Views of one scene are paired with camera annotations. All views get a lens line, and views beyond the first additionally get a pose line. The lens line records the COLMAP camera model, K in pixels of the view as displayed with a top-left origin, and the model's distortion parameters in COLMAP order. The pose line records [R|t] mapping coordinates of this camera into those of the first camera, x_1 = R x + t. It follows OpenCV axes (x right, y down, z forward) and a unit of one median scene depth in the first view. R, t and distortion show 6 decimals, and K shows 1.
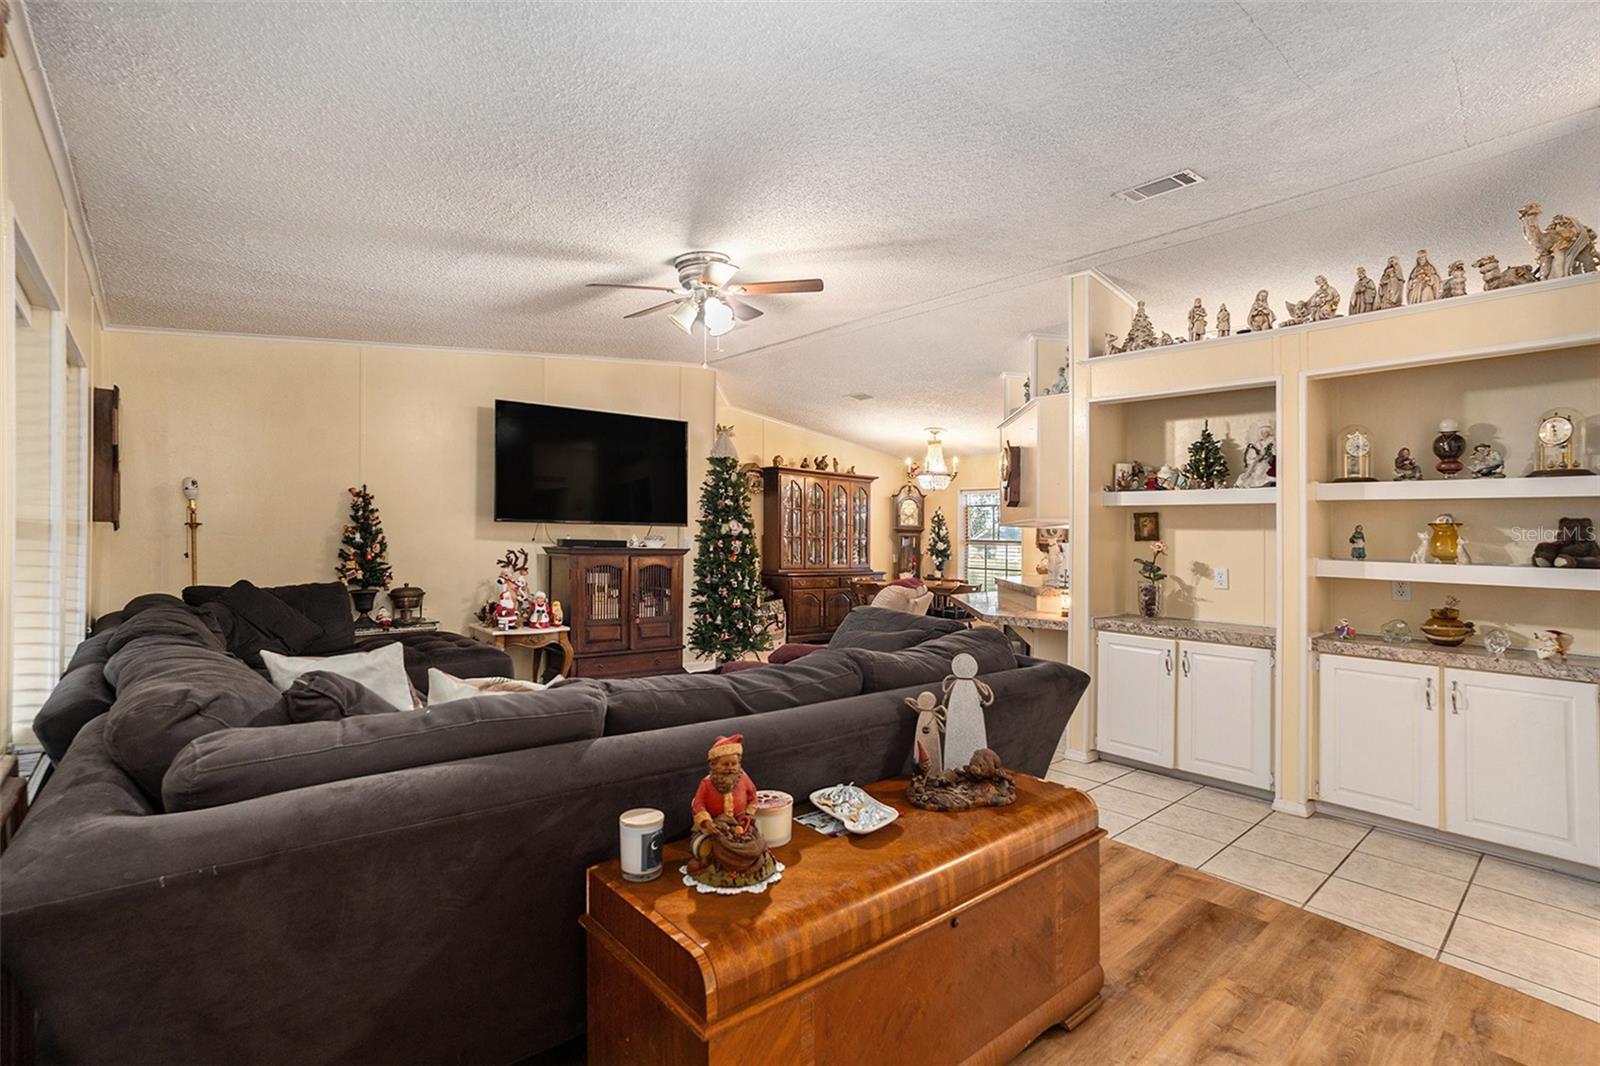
lens RADIAL K [[724.5, 0, 803.2], [0, 724.5, 530.0], [0, 0, 1]] dist [-0.015300, 0.003918]
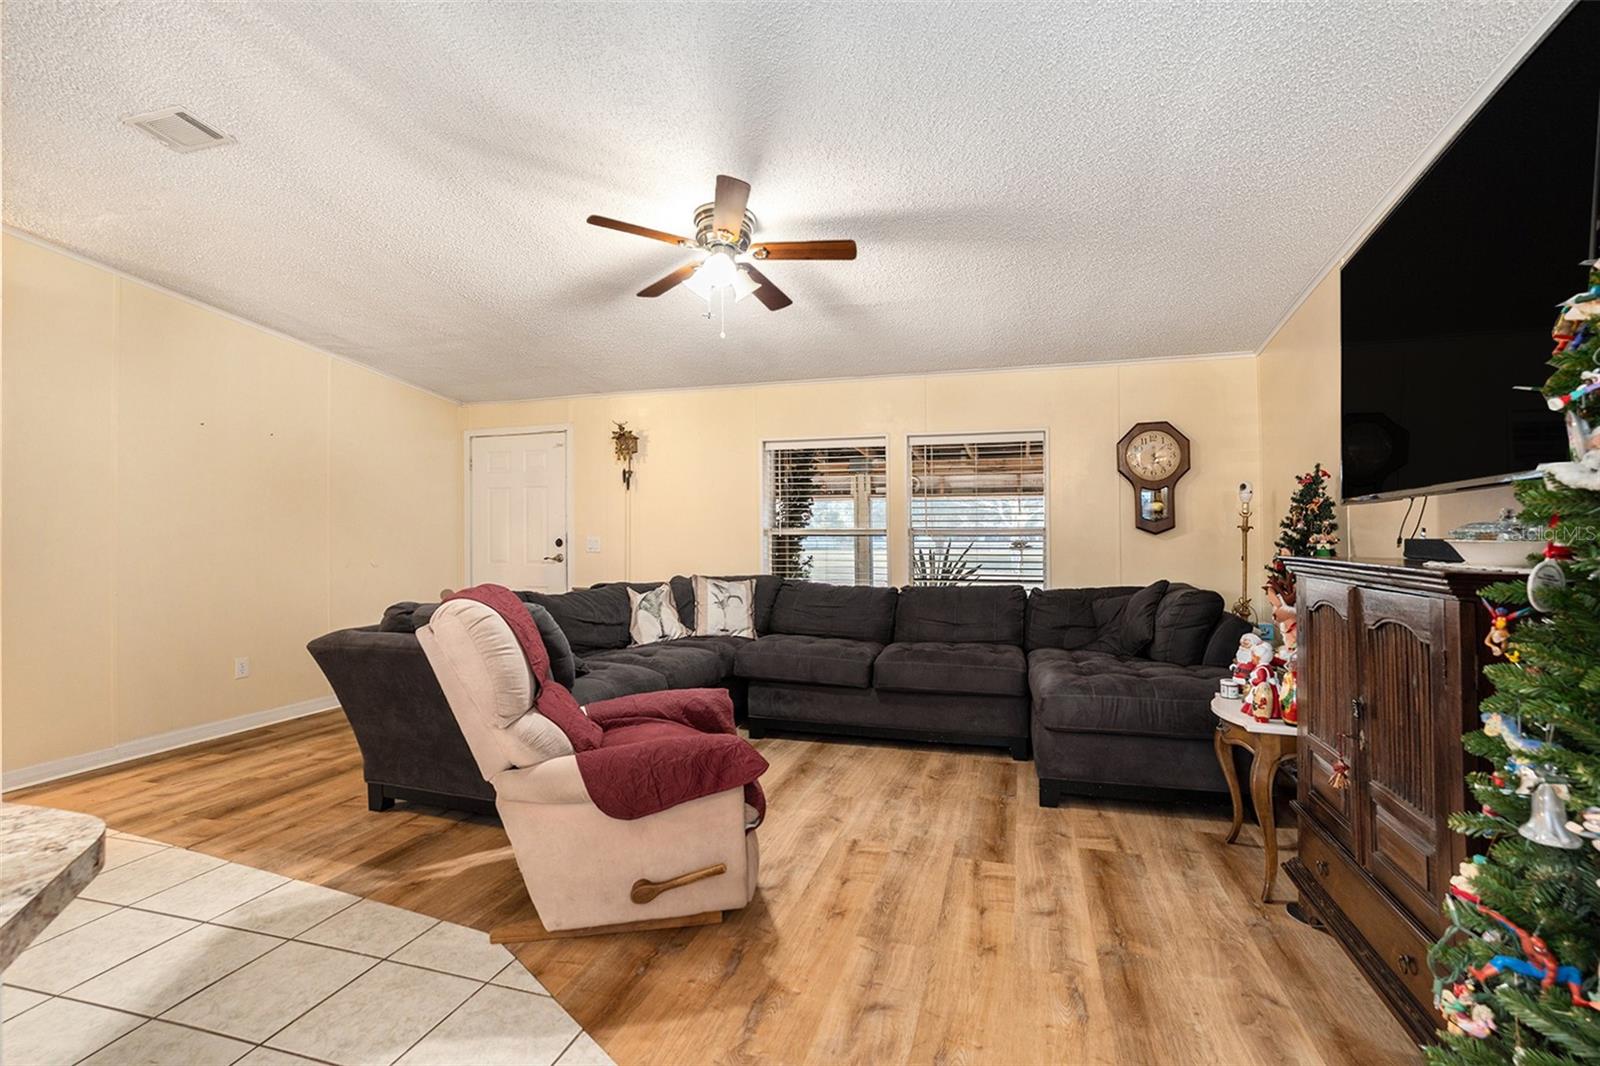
lens RADIAL K [[724.5, 0, 809.3], [0, 724.5, 534.7], [0, 0, 1]] dist [-0.015300, 0.003918]
pose [[-0.847037, -0.012970, -0.531375, 0.182120], [-0.009401, 0.999911, -0.009420, 0.015382], [0.531450, -0.002983, -0.847084, 1.308429]]
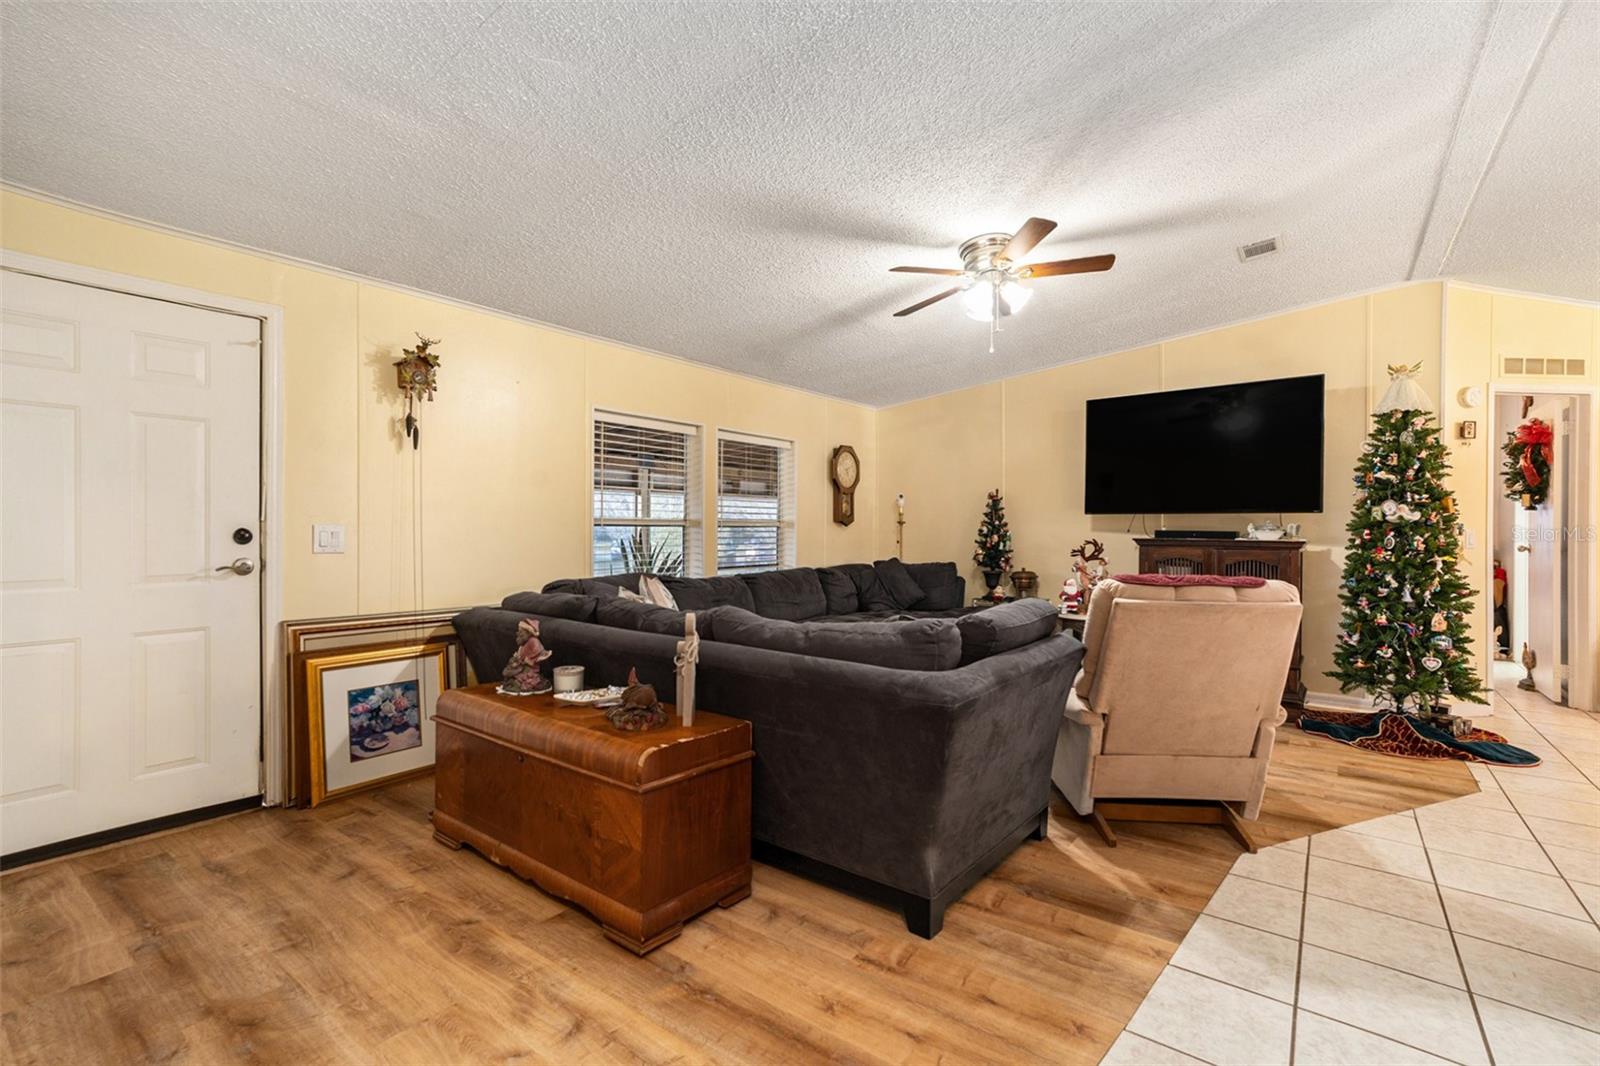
lens RADIAL K [[724.5, 0, 799.8], [0, 724.5, 524.9], [0, 0, 1]] dist [-0.015300, 0.003918]
pose [[0.200981, -0.022379, -0.979339, 0.572959], [0.005575, 0.999749, -0.021701, 0.026663], [0.979579, -0.001098, 0.201056, 0.391756]]
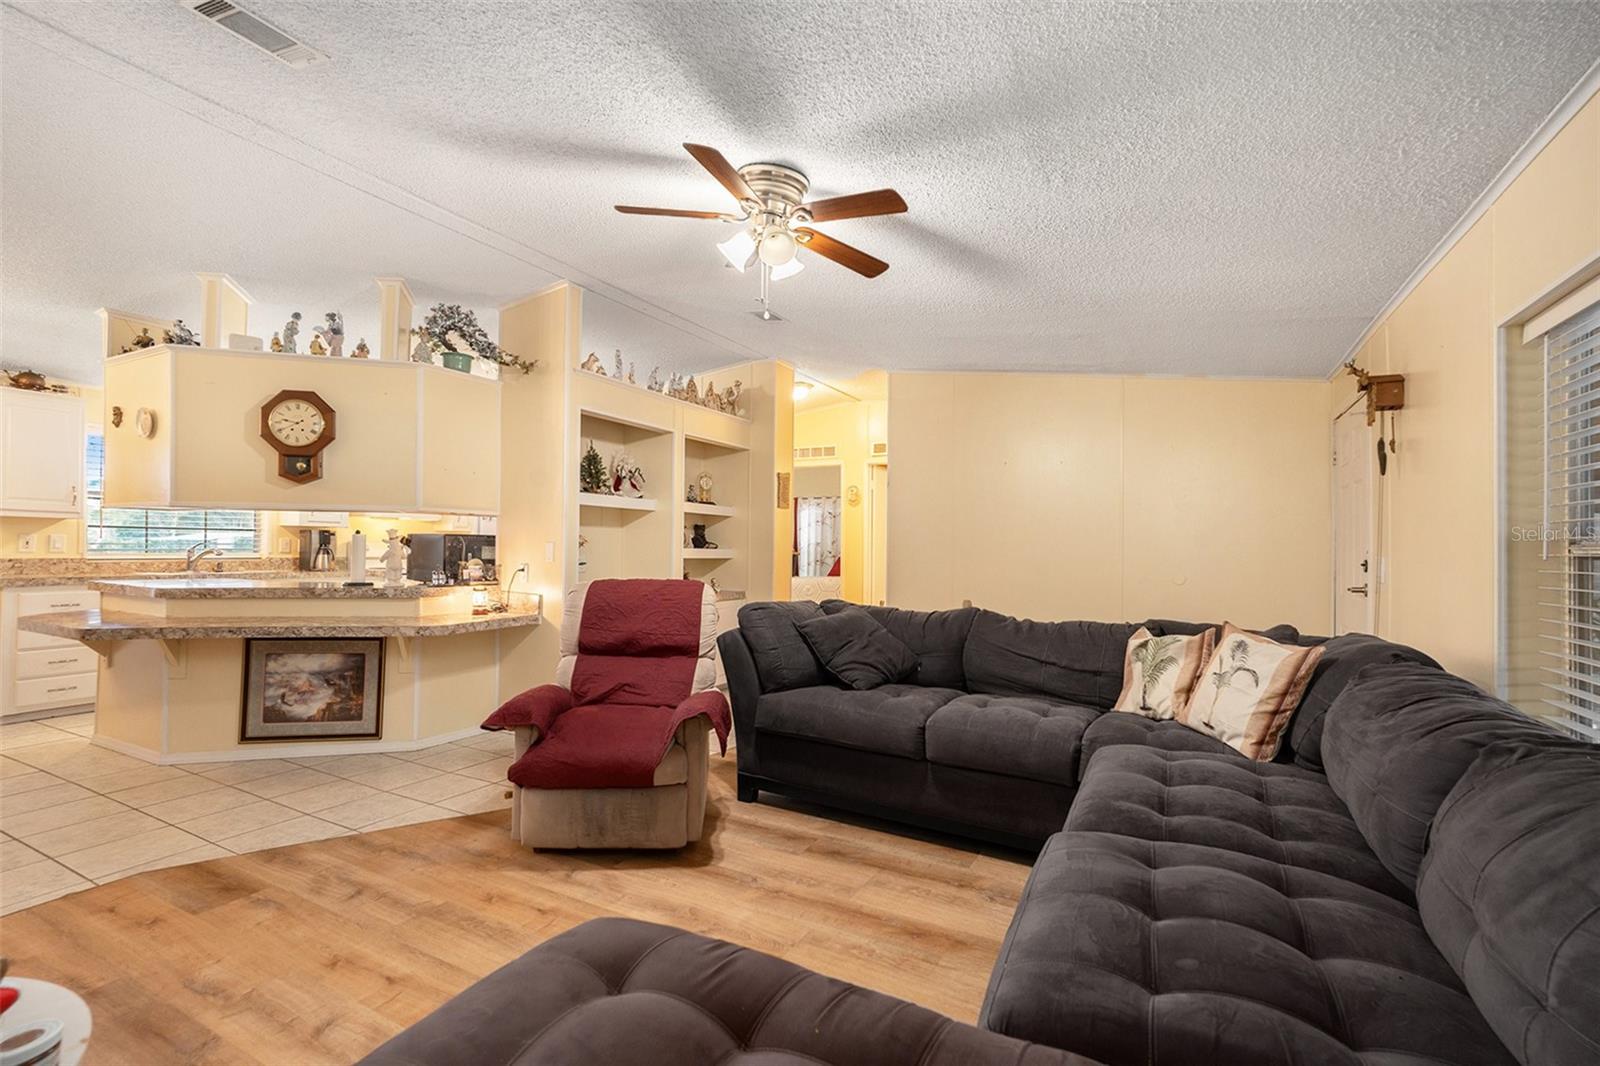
lens RADIAL K [[724.5, 0, 789.0], [0, 724.5, 538.7], [0, 0, 1]] dist [-0.015300, 0.003918]
pose [[-0.337062, -0.012752, 0.941396, -0.623023], [-0.028323, 0.999593, 0.003399, 0.006774], [-0.941056, -0.025517, -0.337286, 0.893602]]
